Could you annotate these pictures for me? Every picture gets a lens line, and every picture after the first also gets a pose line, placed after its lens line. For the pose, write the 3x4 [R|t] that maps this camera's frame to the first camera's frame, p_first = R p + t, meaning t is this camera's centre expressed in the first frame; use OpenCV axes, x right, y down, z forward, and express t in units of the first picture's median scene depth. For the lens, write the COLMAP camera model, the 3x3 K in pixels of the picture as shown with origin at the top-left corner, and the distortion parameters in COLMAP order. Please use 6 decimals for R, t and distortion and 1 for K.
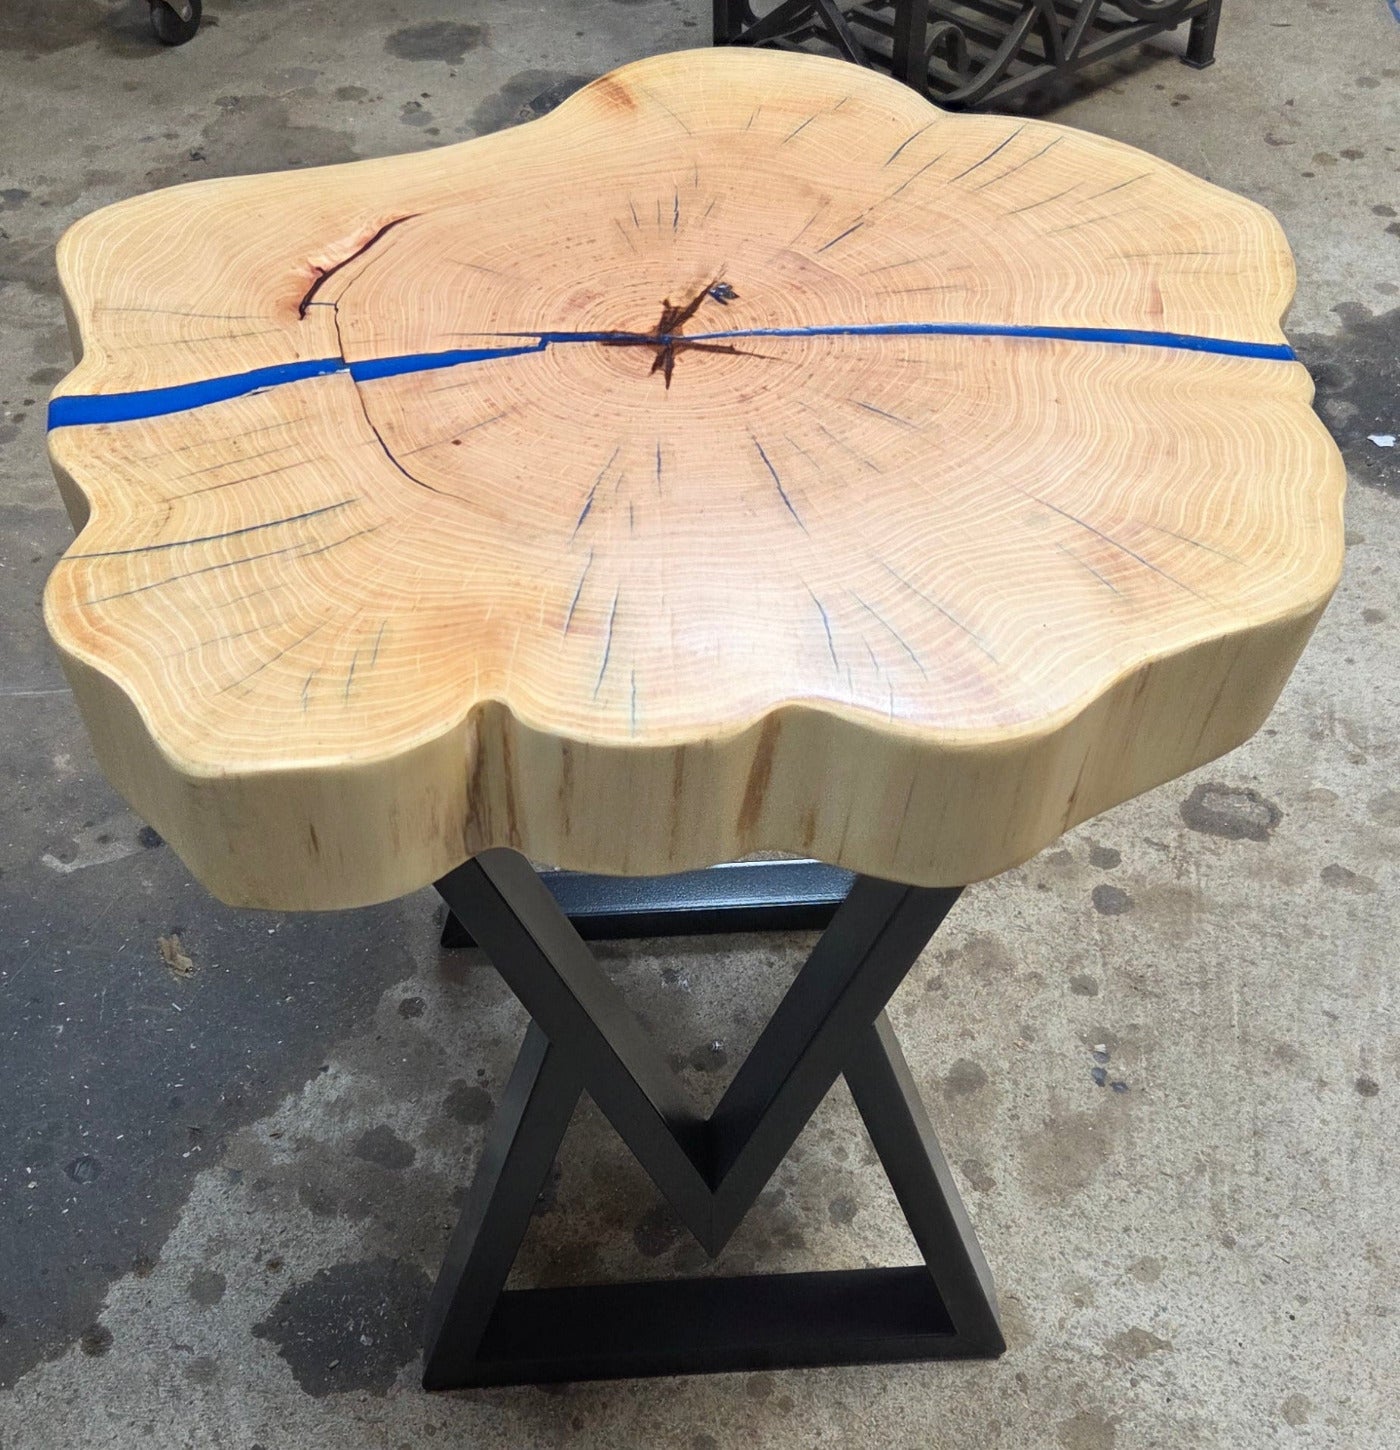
lens RADIAL K [[2094.5, 0, 696.7], [0, 2094.5, 808.8], [0, 0, 1]] dist [0.084318, -0.126289]
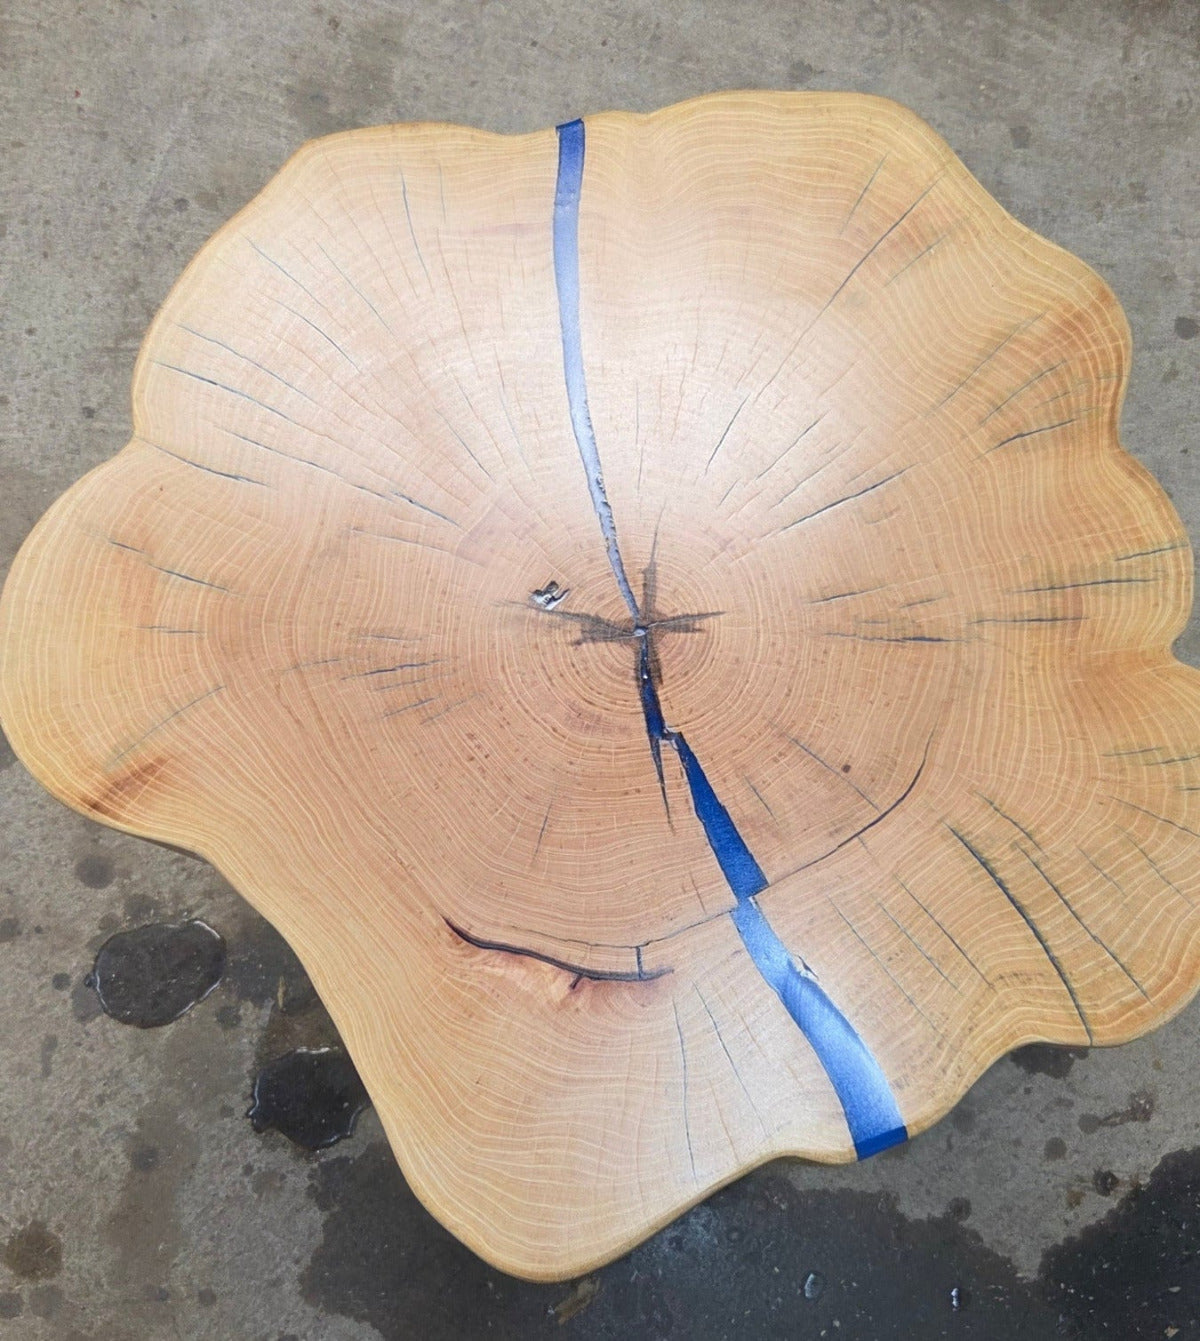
lens RADIAL K [[1790.1, 0, 602.6], [0, 1790.1, 777.3], [0, 0, 1]] dist [0.097181, -0.248015]
pose [[-0.191373, -0.954753, 0.227648, -0.250975], [0.669036, 0.042816, 0.741996, -0.785288], [-0.718169, 0.294303, 0.630570, 0.385662]]
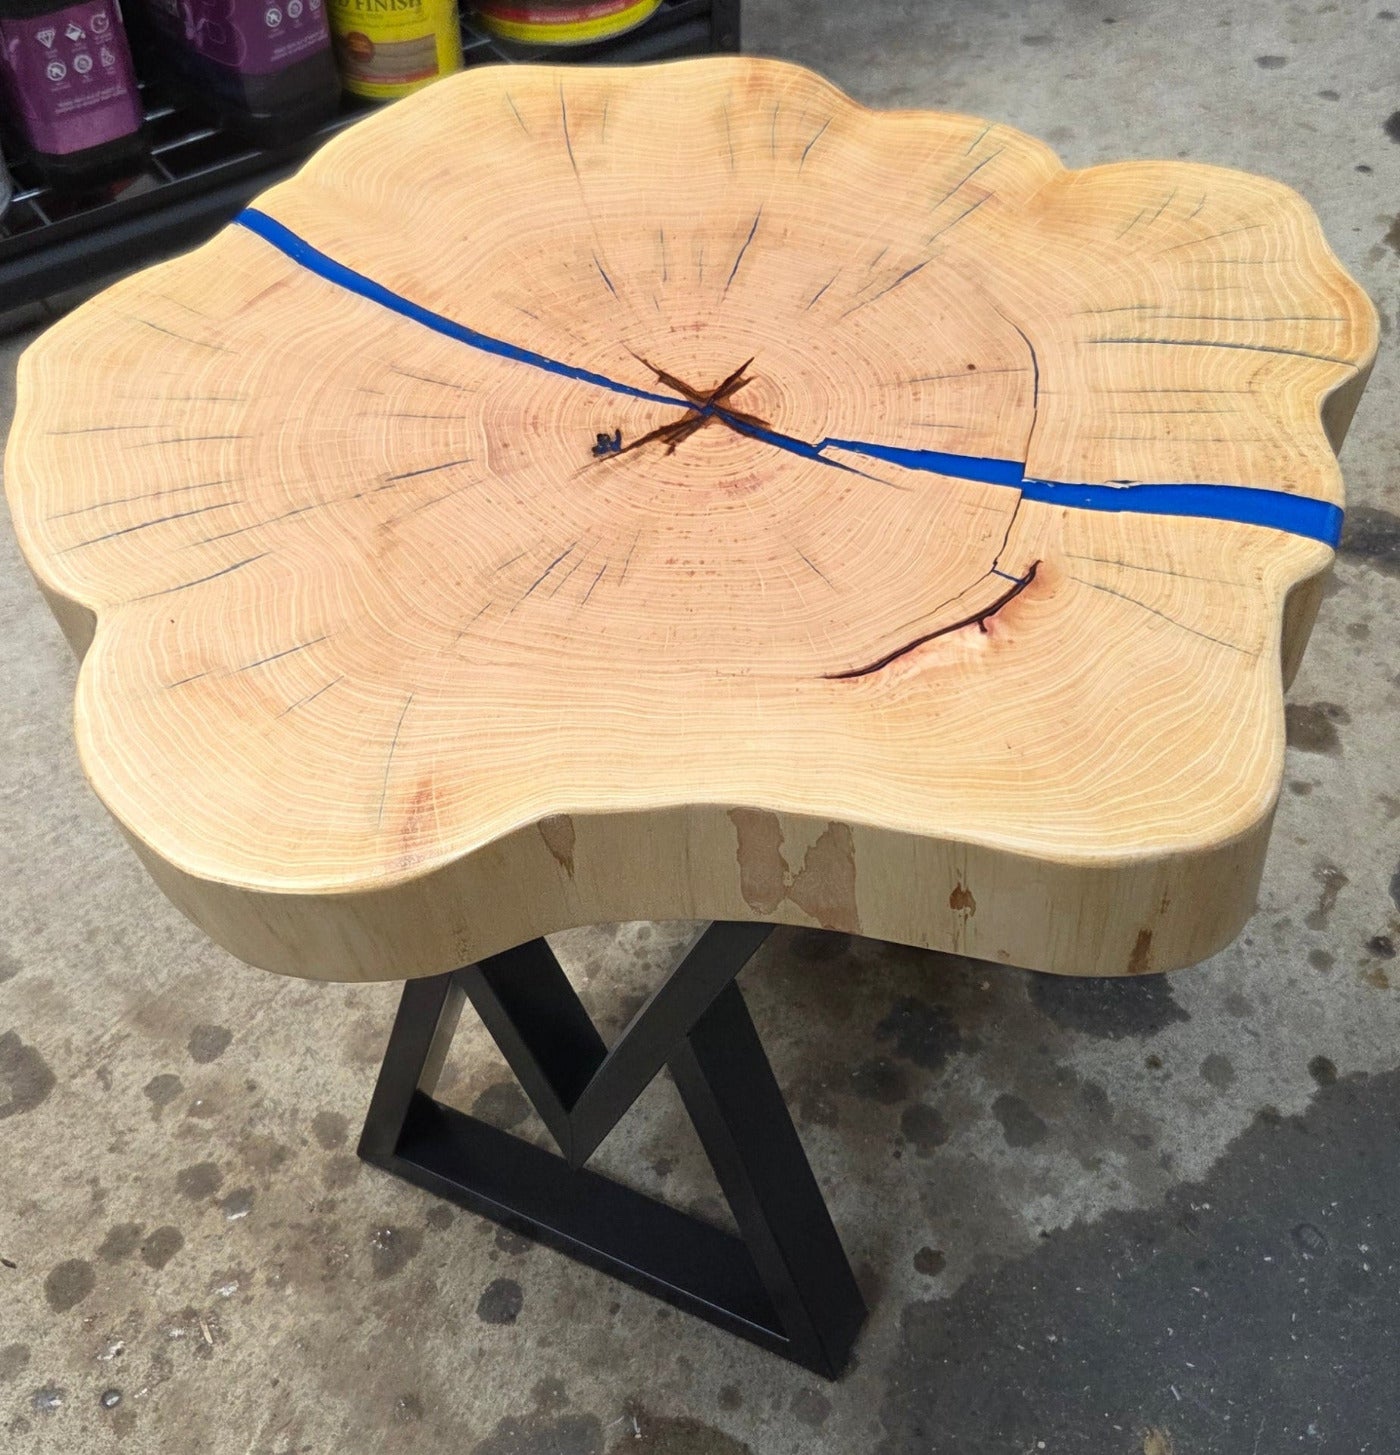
lens RADIAL K [[2050.5, 0, 700.0], [0, 2050.5, 727.5], [0, 0, 1]] dist [0.081304, -0.098965]
pose [[-0.857842, -0.360234, 0.366523, -0.352975], [0.368767, 0.065255, 0.927228, -0.937214], [-0.357936, 0.930577, 0.076863, 0.908338]]
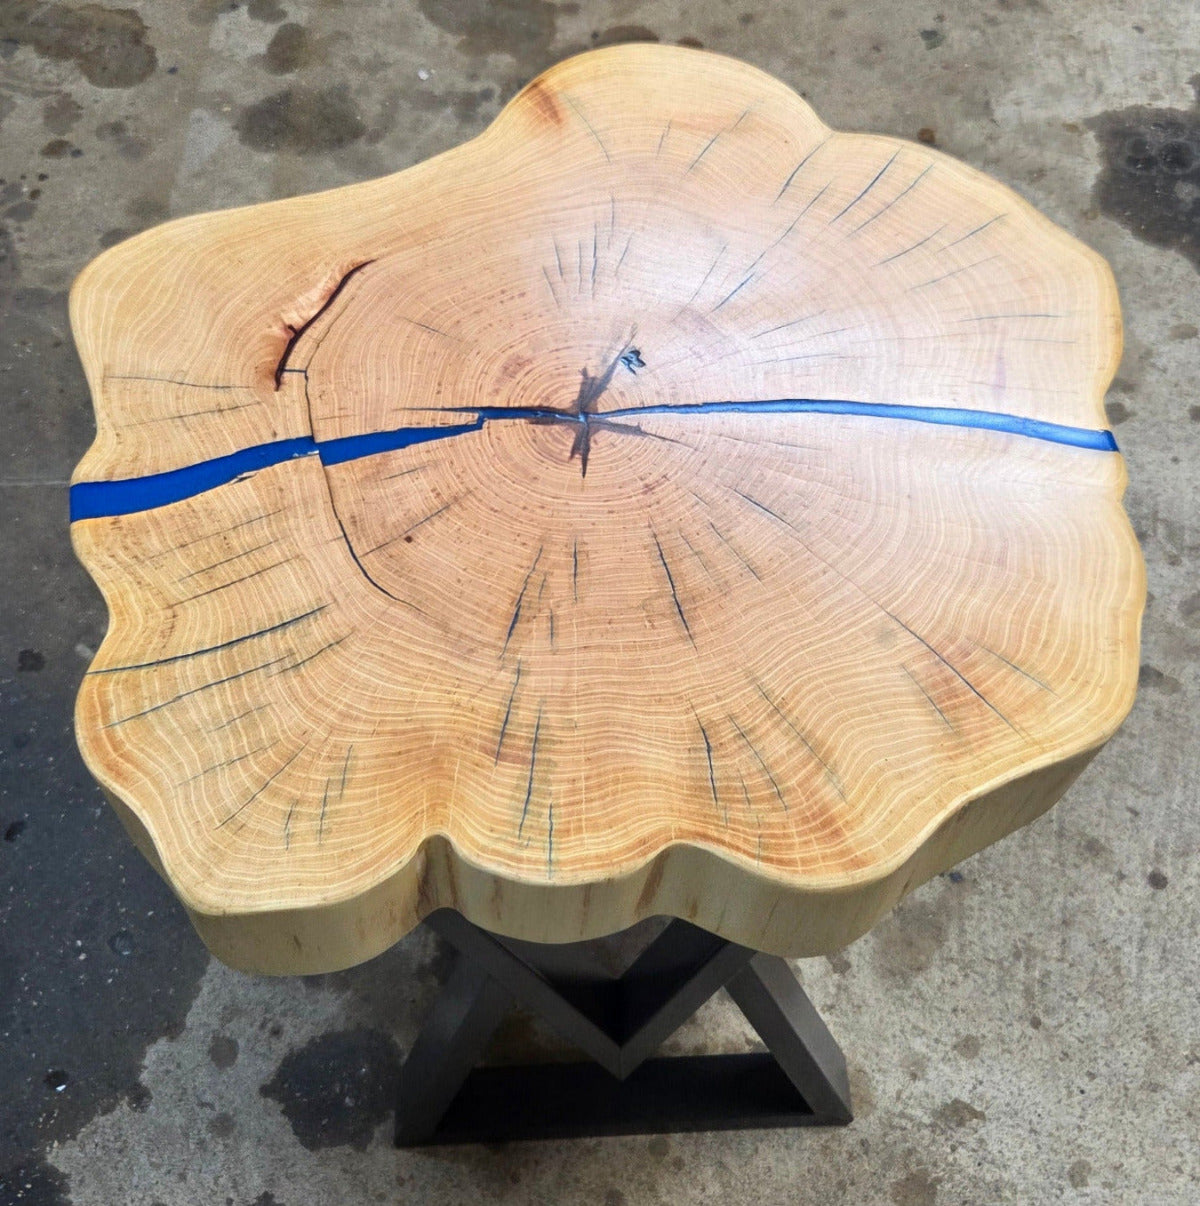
lens RADIAL K [[1803.8, 0, 598.2], [0, 1803.8, 572.1], [0, 0, 1]] dist [0.090328, -0.160753]
pose [[0.999801, 0.008140, -0.018224, 0.011060], [-0.004607, 0.982524, 0.186076, -0.278692], [0.019420, -0.185955, 0.982366, -0.015732]]
